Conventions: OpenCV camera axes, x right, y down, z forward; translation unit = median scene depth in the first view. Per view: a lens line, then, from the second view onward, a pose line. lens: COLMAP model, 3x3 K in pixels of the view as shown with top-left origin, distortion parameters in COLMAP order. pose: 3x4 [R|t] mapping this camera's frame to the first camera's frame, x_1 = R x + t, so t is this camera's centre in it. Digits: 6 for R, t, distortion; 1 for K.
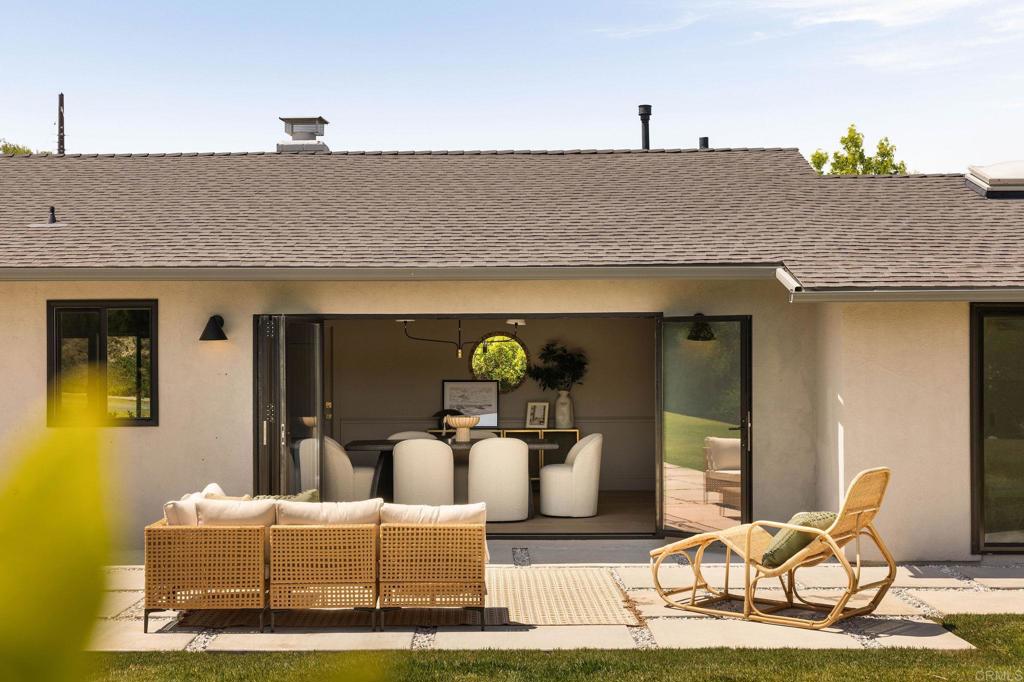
lens RADIAL K [[1377.3, 0, 512.0], [0, 1377.3, 341.0], [0, 0, 1]] dist [0.134327, 0.007058]
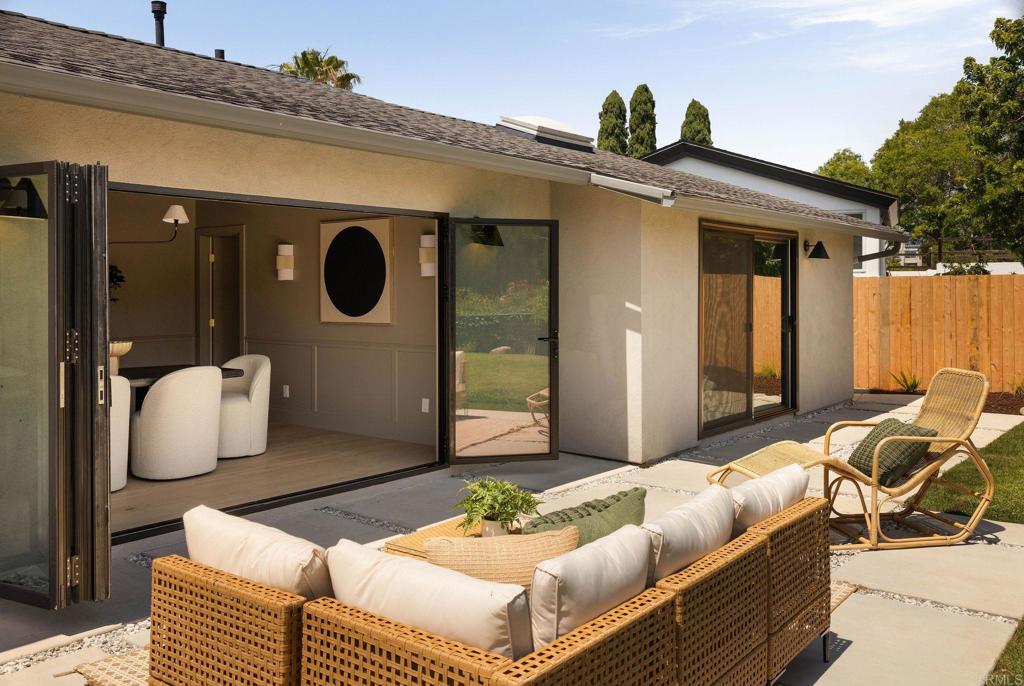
lens RADIAL K [[875.2, 0, 512.0], [0, 875.2, 343.0], [0, 0, 1]] dist [0.001879, 0.001047]
pose [[0.636360, -0.043744, 0.770151, -0.311314], [-0.007860, 0.997971, 0.063179, 0.027285], [-0.771352, -0.046258, 0.634725, 0.635198]]
